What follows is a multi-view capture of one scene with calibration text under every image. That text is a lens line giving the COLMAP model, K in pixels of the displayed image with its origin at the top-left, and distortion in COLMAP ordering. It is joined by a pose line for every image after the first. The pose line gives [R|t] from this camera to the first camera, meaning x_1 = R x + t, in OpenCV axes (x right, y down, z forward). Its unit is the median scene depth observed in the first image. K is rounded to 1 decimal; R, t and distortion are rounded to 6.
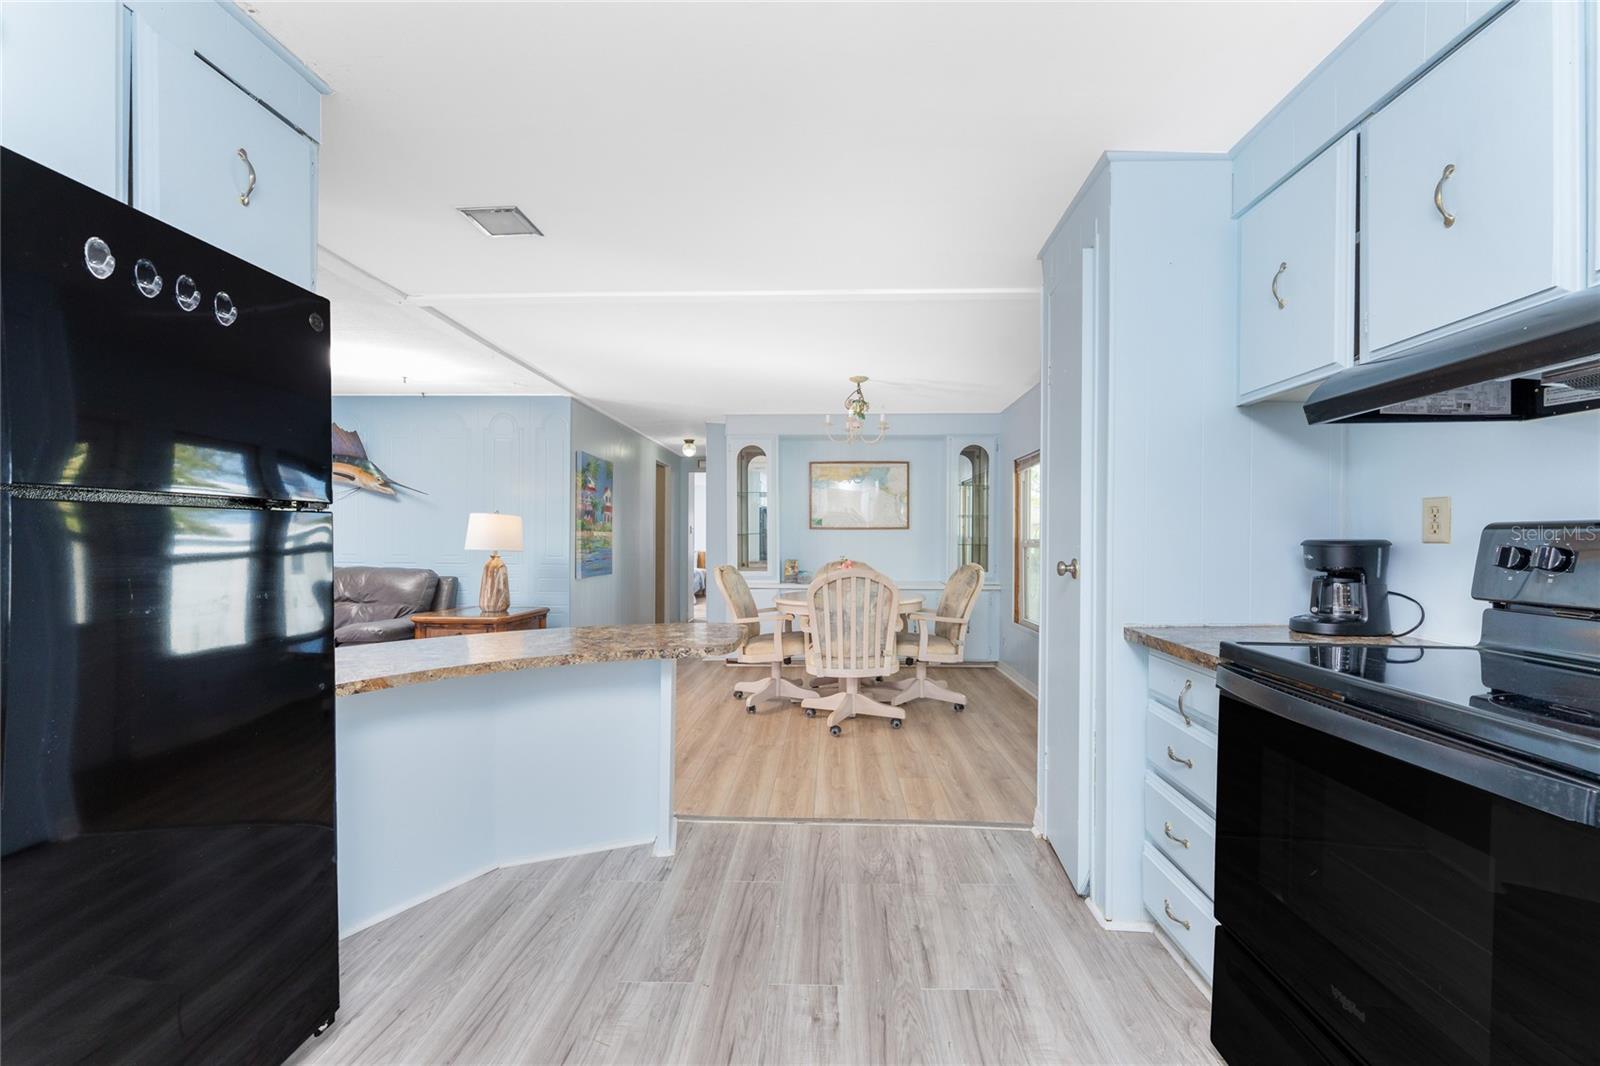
lens RADIAL K [[648.3, 0, 816.1], [0, 648.3, 538.3], [0, 0, 1]] dist [-0.000165, 0.000115]
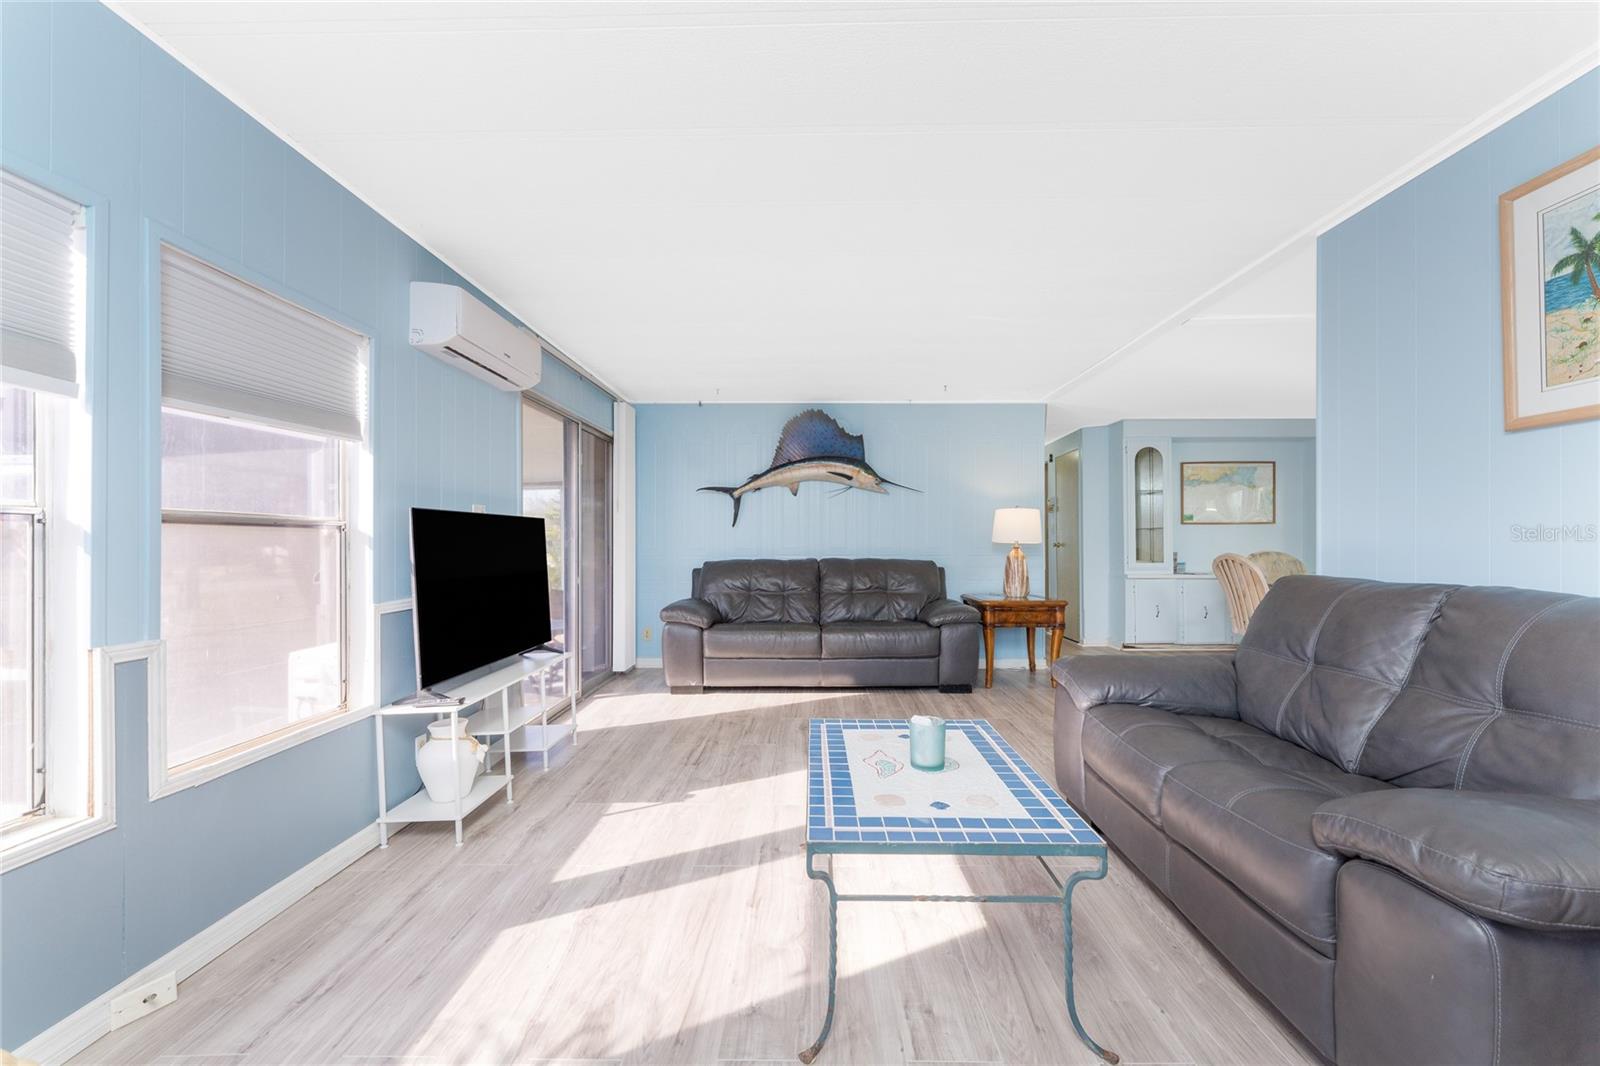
lens RADIAL K [[643.9, 0, 797.8], [0, 643.9, 539.6], [0, 0, 1]] dist [-0.001593, -0.000116]
pose [[0.999981, -0.004736, -0.004024, -1.269724], [0.004716, 0.999977, -0.004829, 0.026613], [0.004046, 0.004810, 0.999980, -0.152352]]
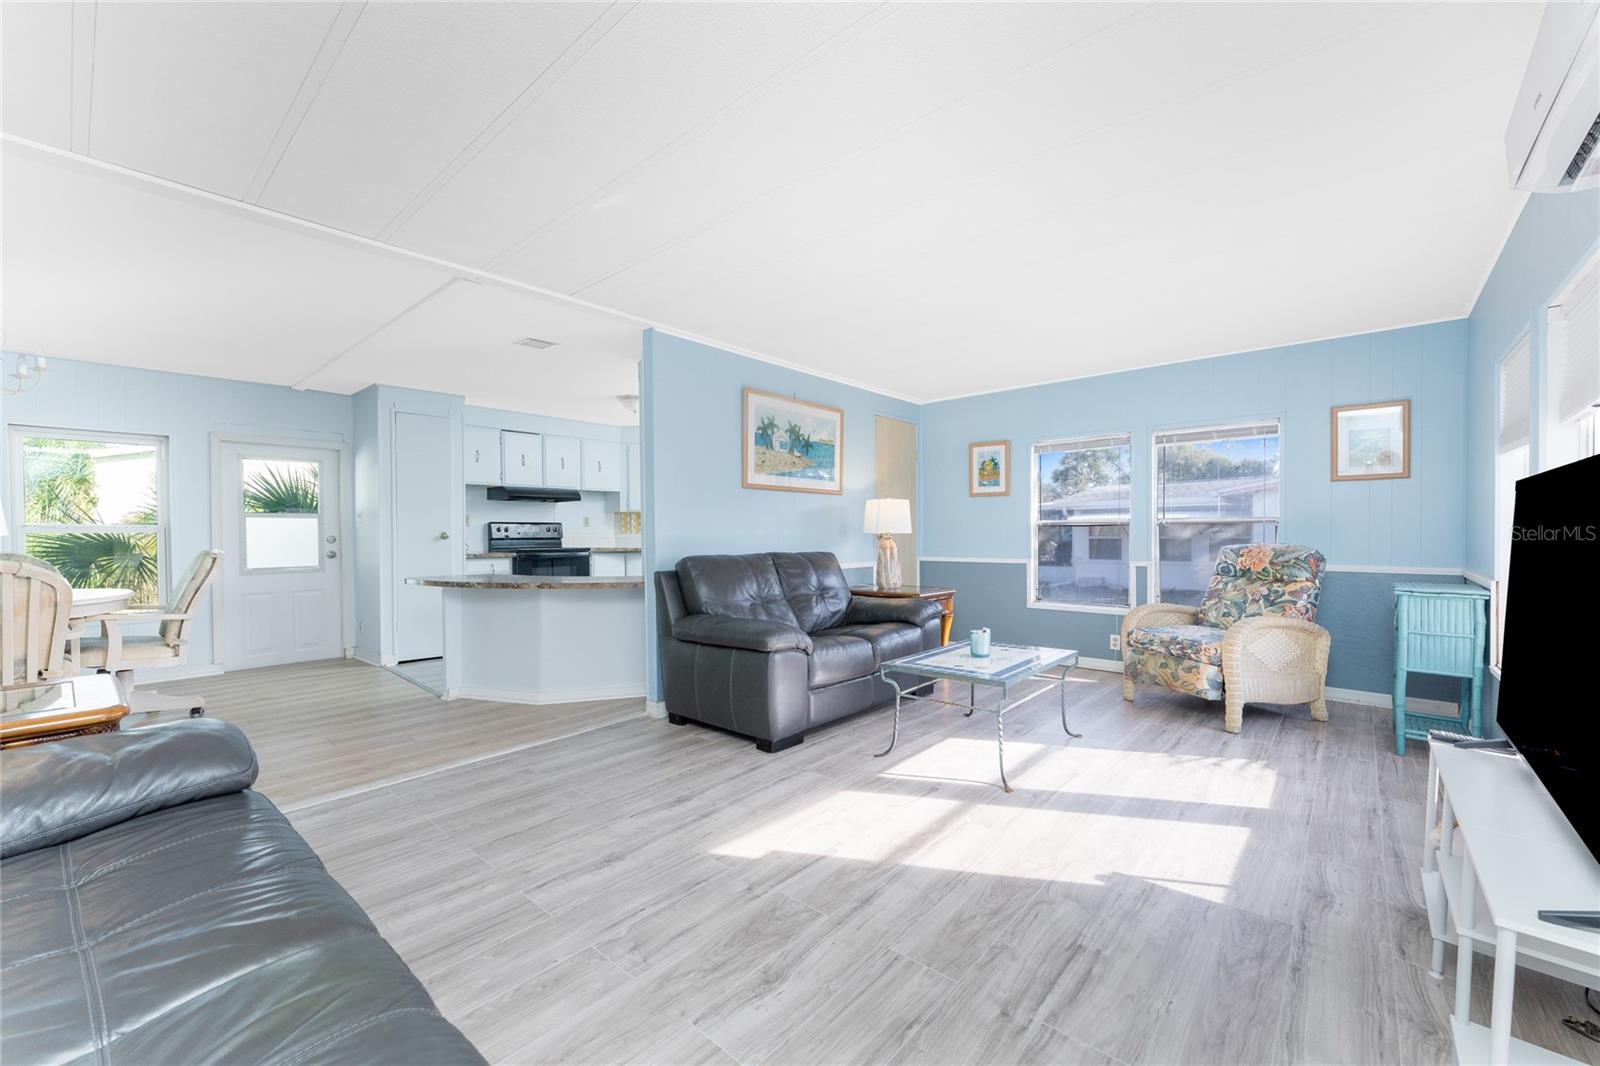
lens RADIAL K [[640.4, 0, 799.5], [0, 640.4, 537.8], [0, 0, 1]] dist [0.000343, 0.000043]
pose [[-0.767480, -0.002774, 0.641067, -1.594681], [0.004238, 0.999947, 0.009400, 0.024424], [-0.641059, 0.009931, -0.767427, 1.392902]]
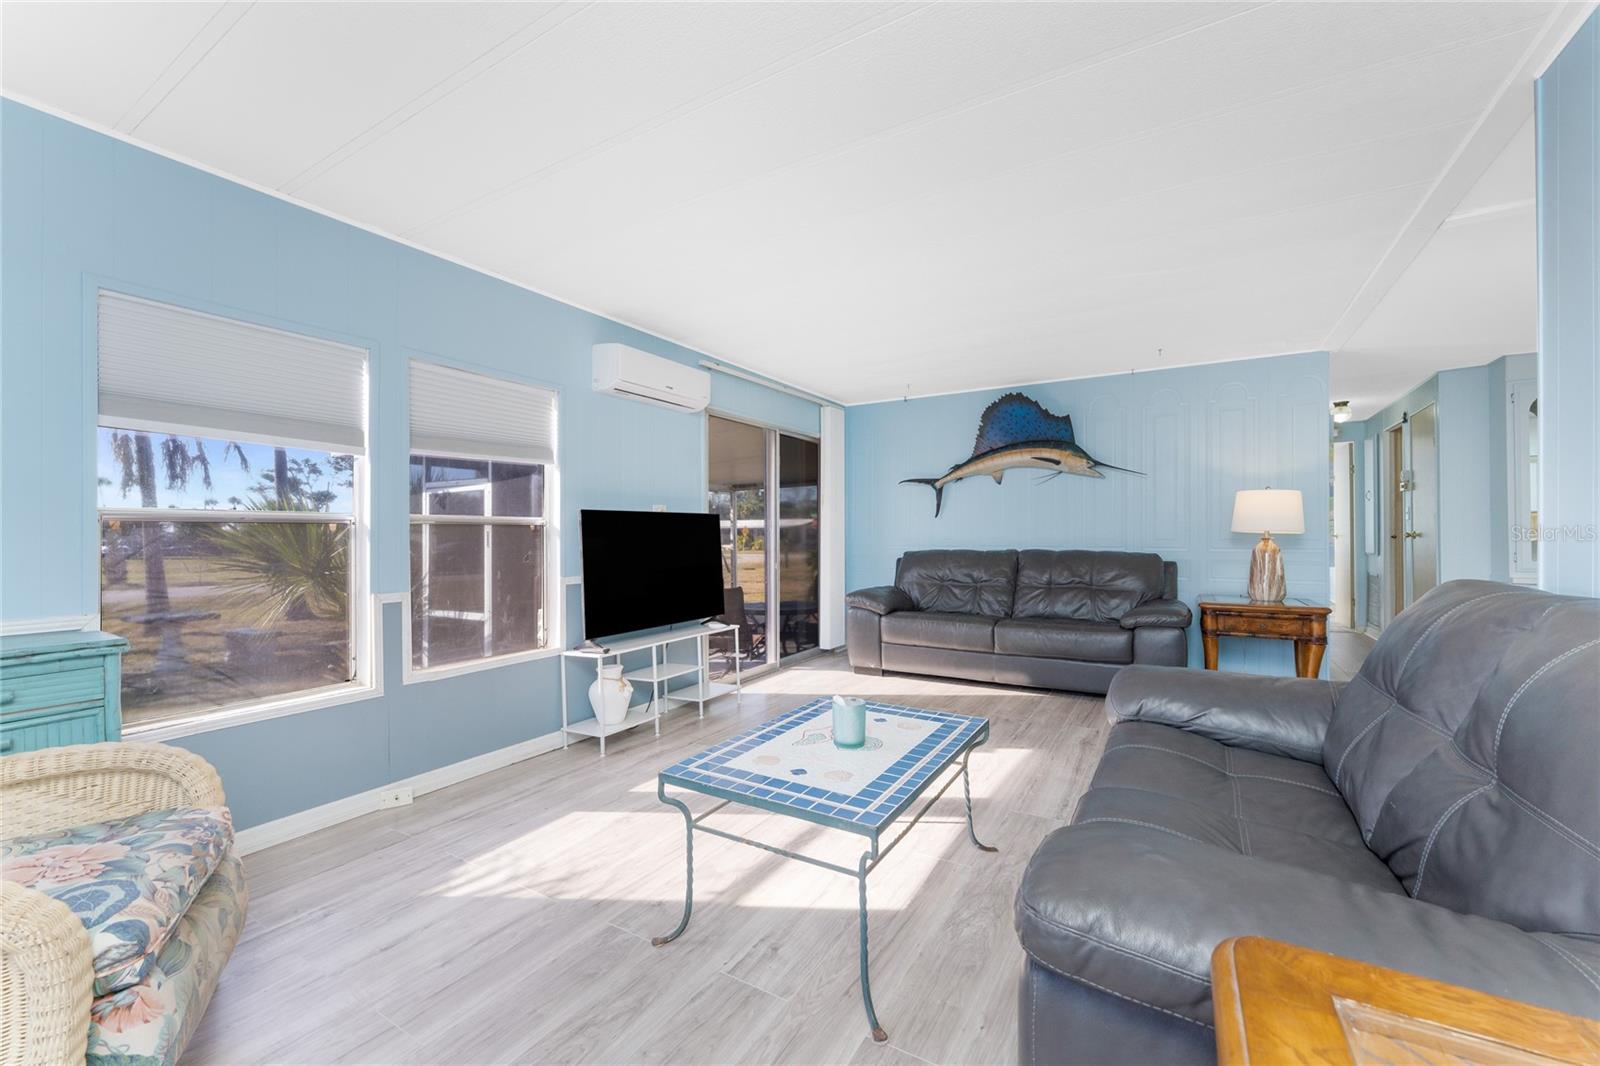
lens RADIAL K [[646.2, 0, 790.8], [0, 646.2, 527.0], [0, 0, 1]] dist [-0.003960, -0.000304]
pose [[0.861452, -0.010605, -0.507728, -0.892835], [0.006012, 0.999925, -0.010686, 0.025908], [0.507803, 0.006153, 0.861451, -0.136207]]
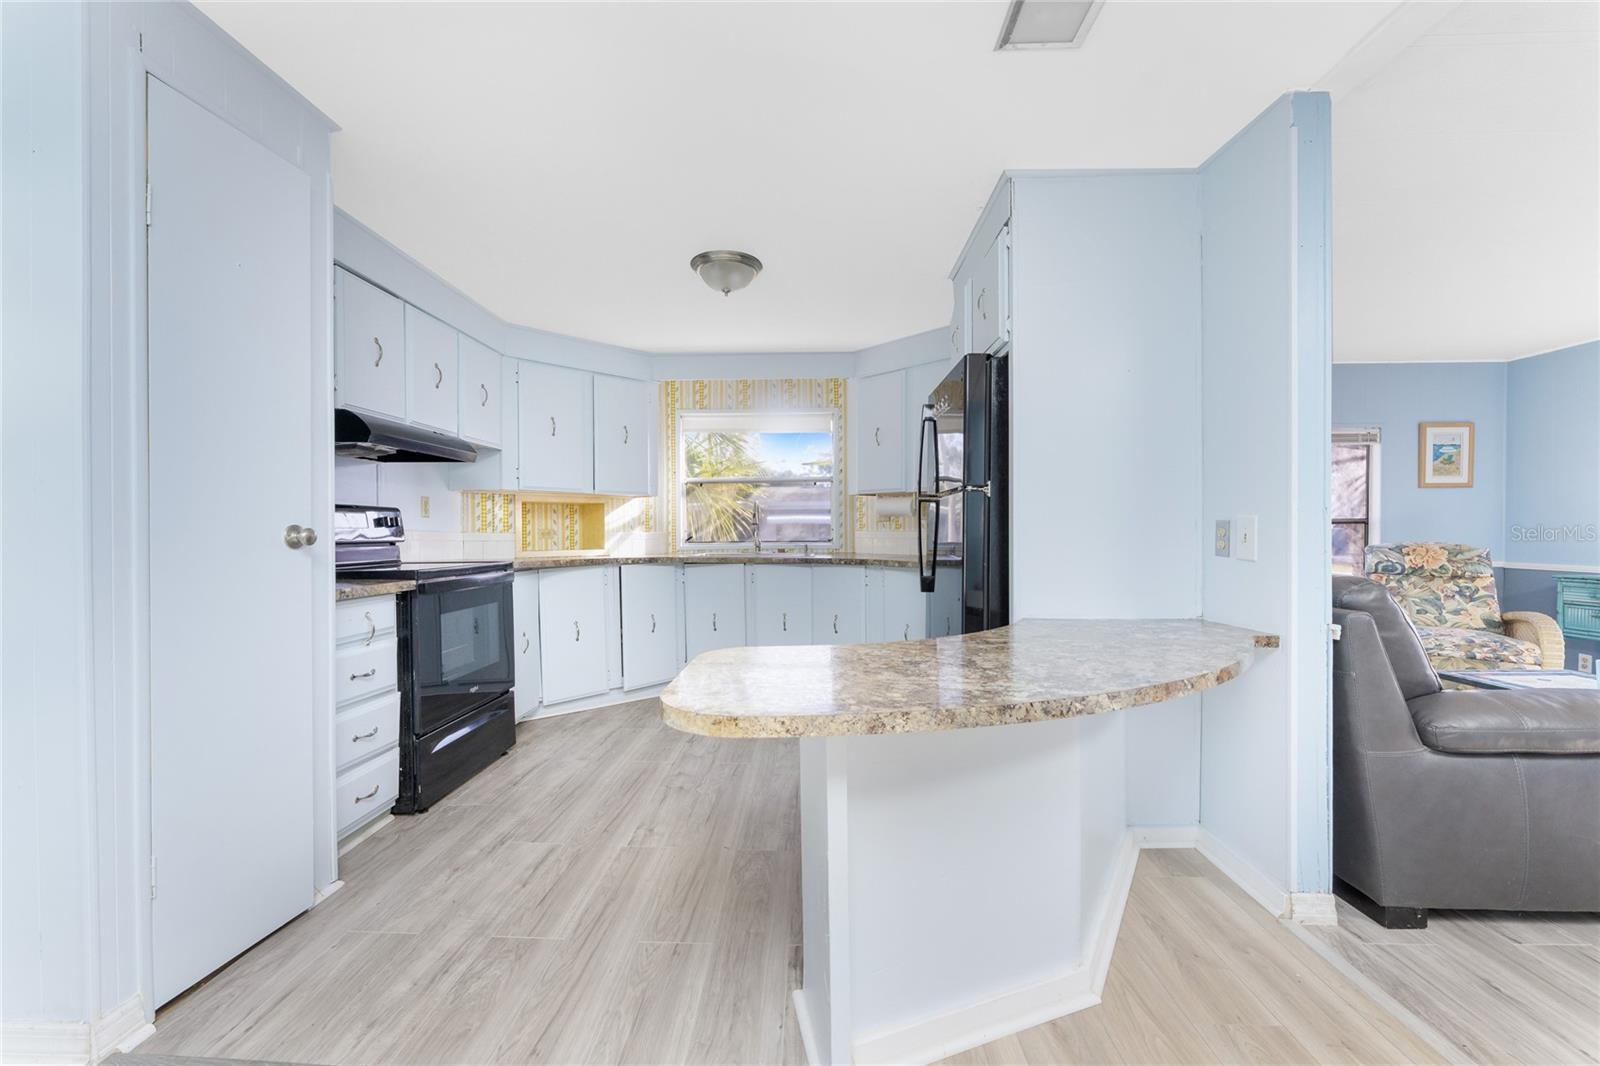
lens RADIAL K [[644.8, 0, 789.2], [0, 644.8, 536.5], [0, 0, 1]] dist [0.001090, 0.000109]
pose [[-0.999880, 0.000124, 0.015484, -0.168567], [0.000261, 0.999961, 0.008875, 0.025818], [-0.015482, 0.008878, -0.999841, 1.220169]]
